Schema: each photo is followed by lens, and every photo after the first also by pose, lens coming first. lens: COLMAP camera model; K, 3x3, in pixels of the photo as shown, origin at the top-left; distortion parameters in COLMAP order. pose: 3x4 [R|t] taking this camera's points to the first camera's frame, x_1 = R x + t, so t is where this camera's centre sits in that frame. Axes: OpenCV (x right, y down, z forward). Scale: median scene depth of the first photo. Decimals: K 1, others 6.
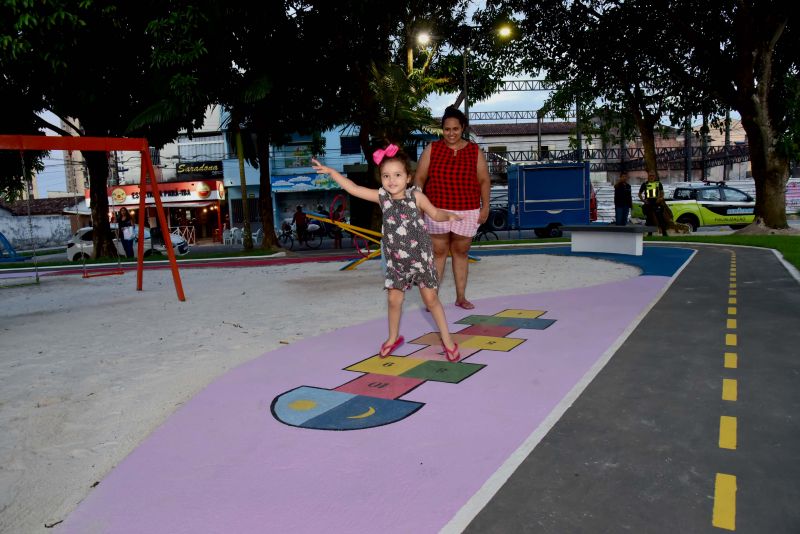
lens RADIAL K [[548.8, 0, 396.5], [0, 548.8, 285.7], [0, 0, 1]] dist [-0.104615, 0.053234]
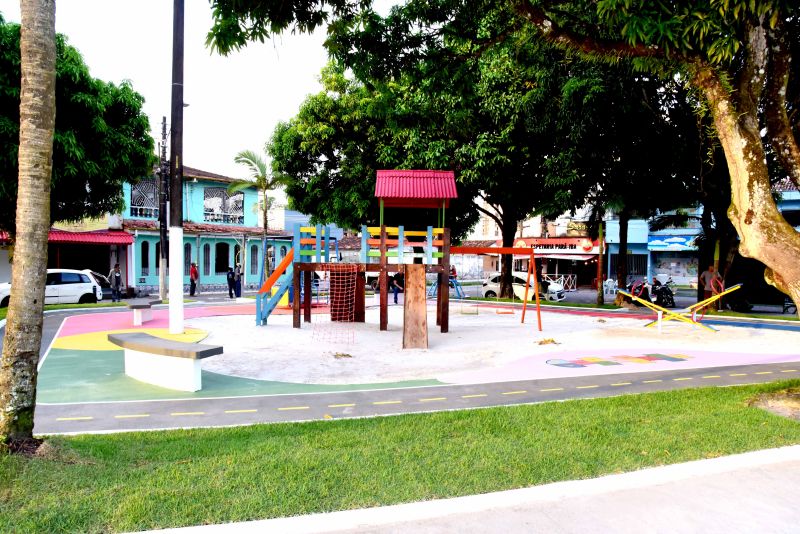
lens RADIAL K [[548.8, 0, 393.5], [0, 548.8, 281.8], [0, 0, 1]] dist [-0.104615, 0.053234]
pose [[0.760682, 0.080954, -0.644057, 0.114426], [-0.131592, 0.990823, -0.030881, -0.004212], [0.635646, 0.108244, 0.764354, -0.218483]]
